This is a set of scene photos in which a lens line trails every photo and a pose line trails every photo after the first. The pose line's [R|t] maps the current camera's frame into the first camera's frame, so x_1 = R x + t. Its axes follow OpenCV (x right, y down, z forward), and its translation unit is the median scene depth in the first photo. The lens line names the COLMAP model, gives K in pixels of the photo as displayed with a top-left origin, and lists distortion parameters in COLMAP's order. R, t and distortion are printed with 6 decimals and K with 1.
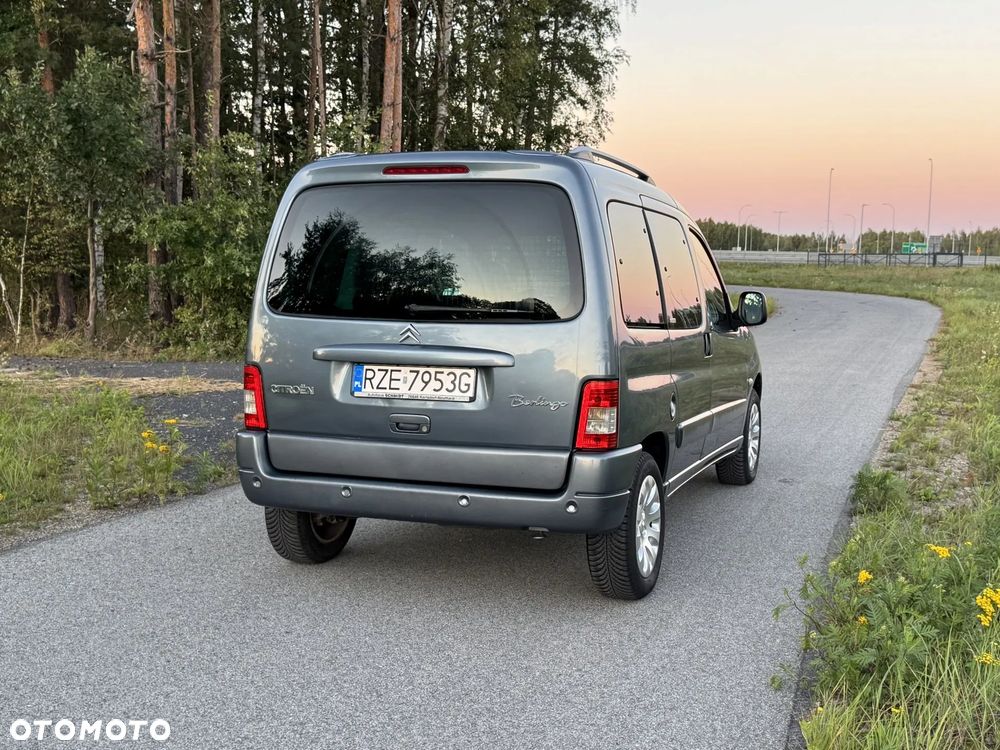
lens RADIAL K [[1198.5, 0, 522.7], [0, 1198.5, 436.1], [0, 0, 1]] dist [0.085121, 0.000000]
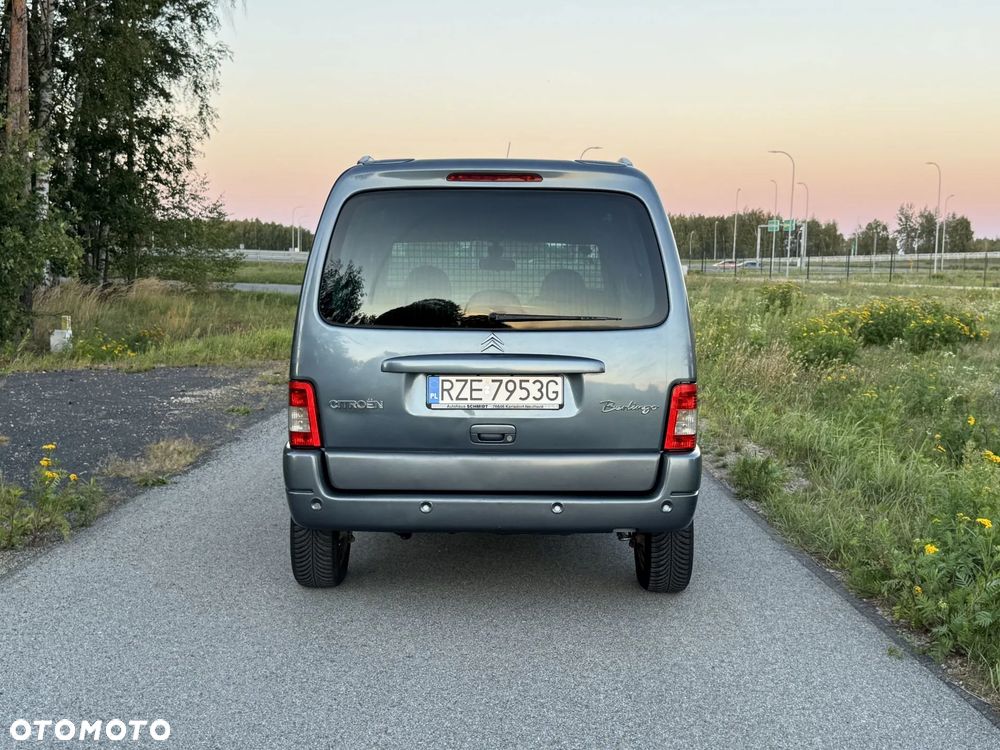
lens RADIAL K [[1185.1, 0, 475.6], [0, 1185.1, 437.2], [0, 0, 1]] dist [0.081282, 0.000000]
pose [[0.946189, -0.050175, 0.319702, -0.418497], [0.048804, 0.998733, 0.012304, -0.020317], [-0.319914, 0.003961, 0.947438, 0.080440]]
